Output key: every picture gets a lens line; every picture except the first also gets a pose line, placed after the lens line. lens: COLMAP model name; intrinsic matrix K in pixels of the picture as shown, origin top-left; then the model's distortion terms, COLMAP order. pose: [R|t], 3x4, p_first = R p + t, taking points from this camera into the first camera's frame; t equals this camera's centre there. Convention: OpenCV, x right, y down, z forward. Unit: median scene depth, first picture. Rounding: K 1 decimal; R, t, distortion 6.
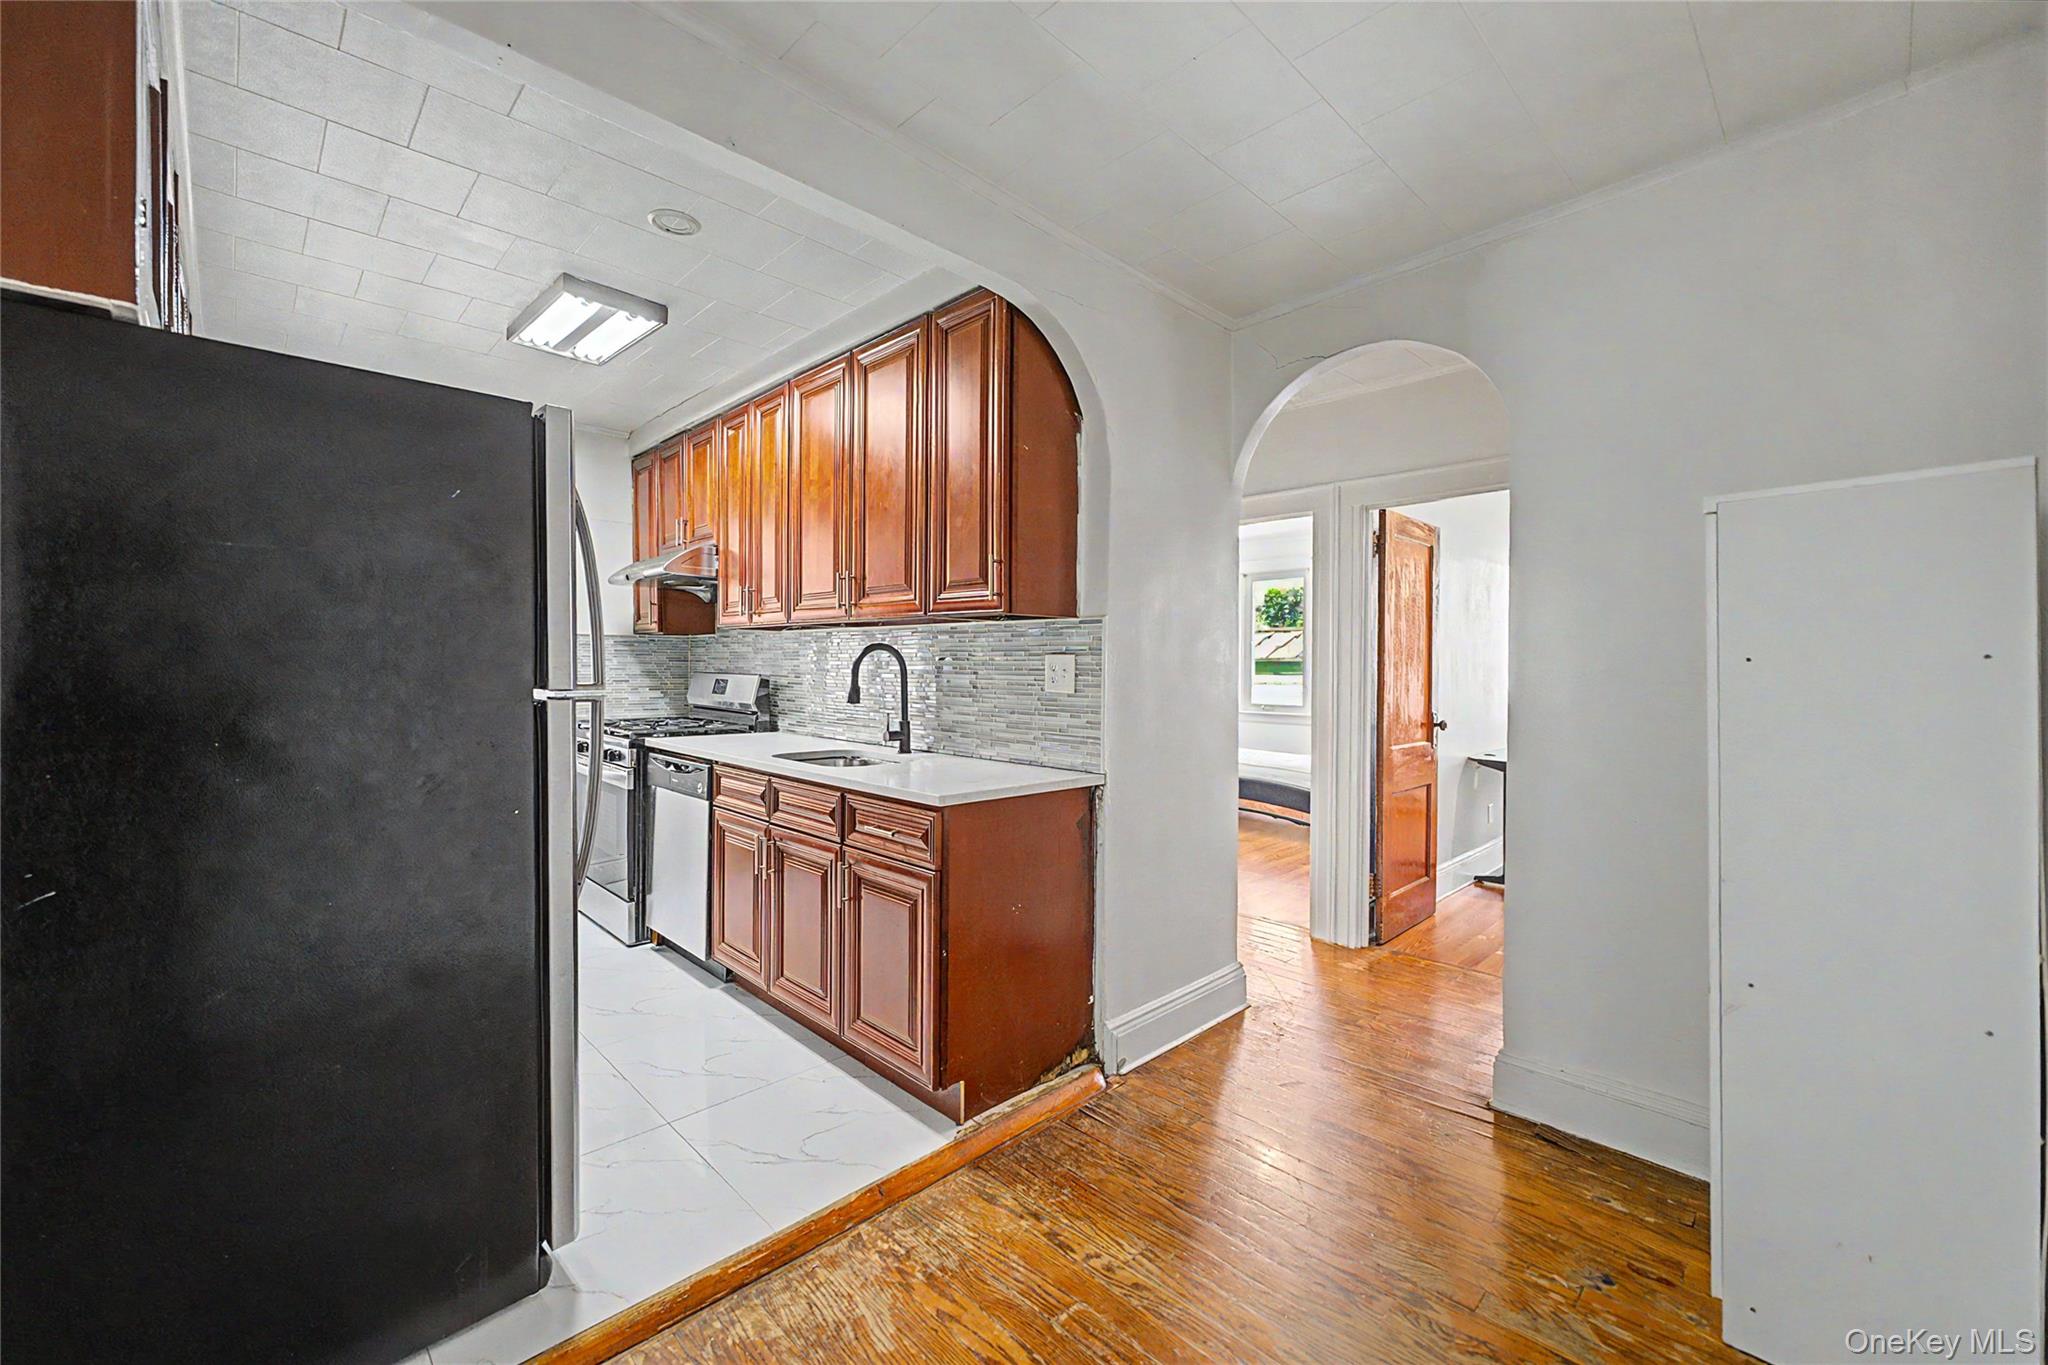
lens RADIAL K [[823.3, 0, 1022.1], [0, 823.3, 675.4], [0, 0, 1]] dist [0.000172, -0.000029]
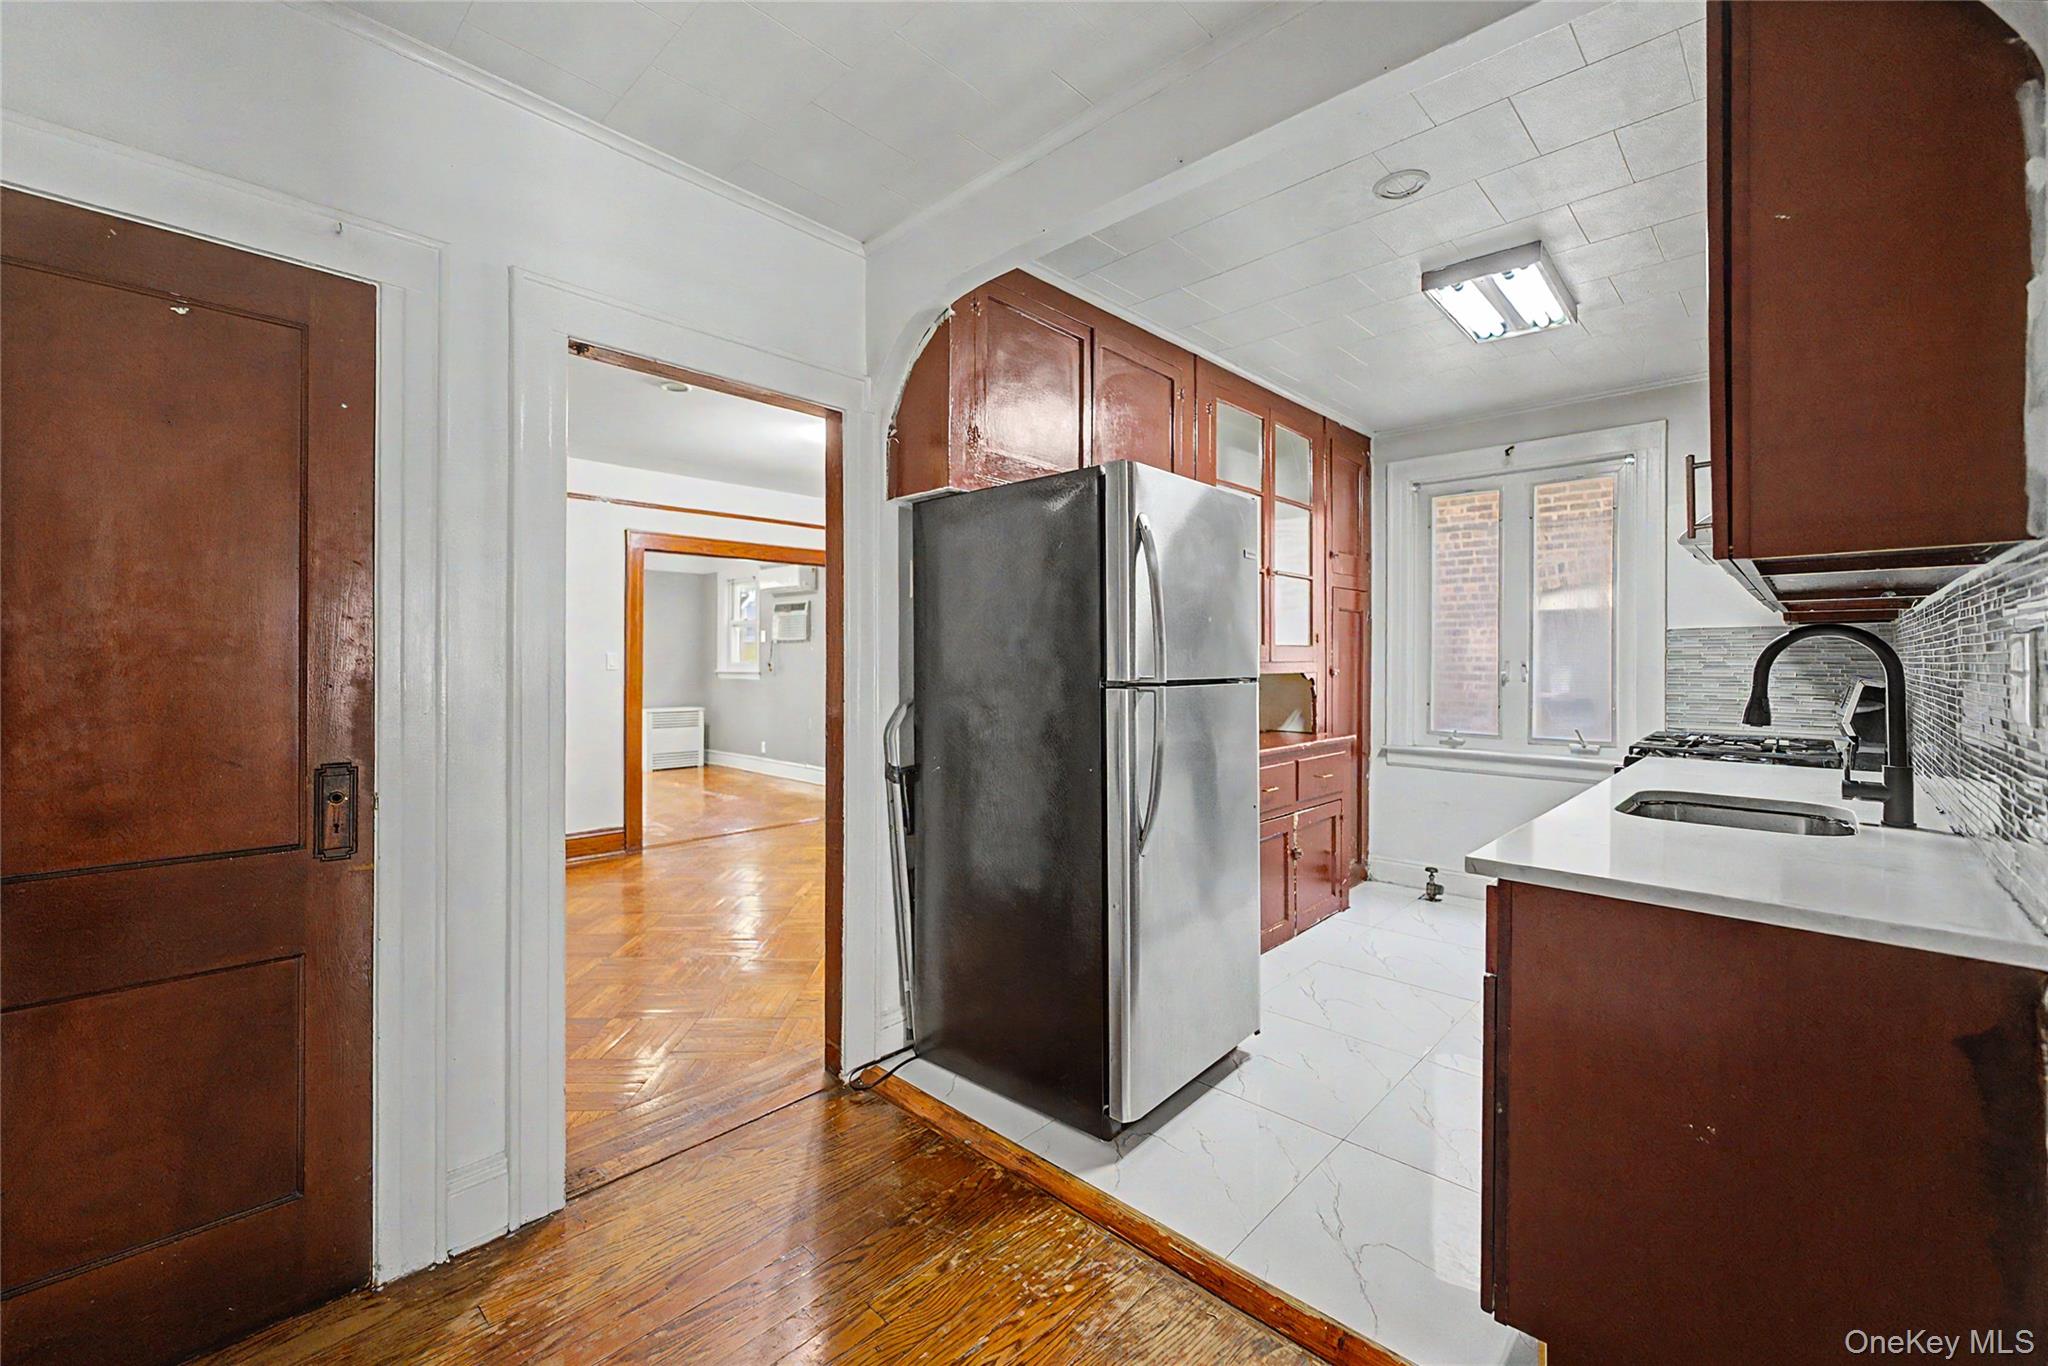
lens RADIAL K [[823.3, 0, 1033.0], [0, 823.3, 670.6], [0, 0, 1]] dist [0.000172, -0.000029]
pose [[0.044042, -0.000047, -0.999030, 0.635617], [-0.011307, 0.999936, -0.000546, -0.000395], [0.998966, 0.011320, 0.044039, 0.722566]]
